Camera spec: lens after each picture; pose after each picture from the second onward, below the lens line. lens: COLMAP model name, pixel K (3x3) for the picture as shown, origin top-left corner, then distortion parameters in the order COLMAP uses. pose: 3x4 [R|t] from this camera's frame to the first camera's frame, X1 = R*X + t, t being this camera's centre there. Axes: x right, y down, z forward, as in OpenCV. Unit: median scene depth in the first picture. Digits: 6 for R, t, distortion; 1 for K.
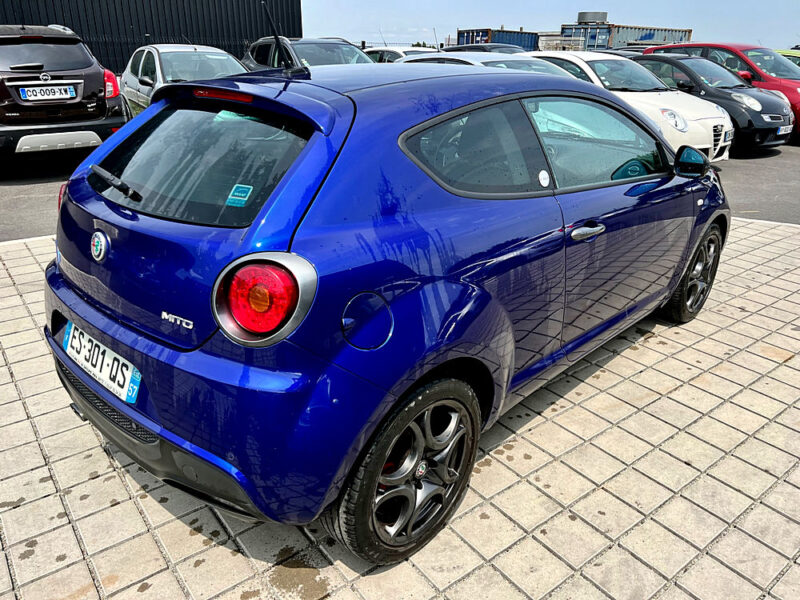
lens RADIAL K [[604.5, 0, 400.2], [0, 604.5, 300.5], [0, 0, 1]] dist [0.031019, -0.008723]
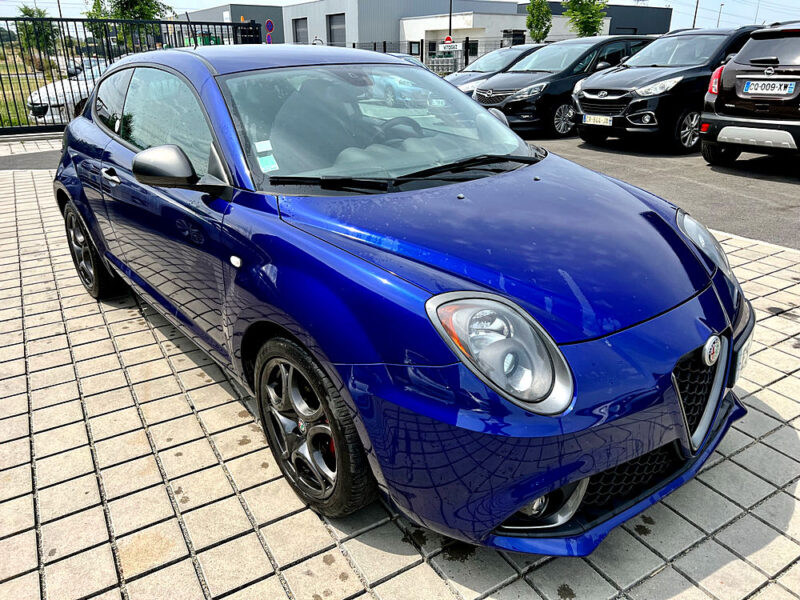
lens RADIAL K [[604.5, 0, 401.4], [0, 604.5, 298.1], [0, 0, 1]] dist [0.031019, -0.008723]
pose [[-0.114701, 0.375122, -0.919852, 0.520650], [-0.384205, 0.837155, 0.389306, -0.216669], [0.916095, 0.398065, 0.048101, 0.559062]]
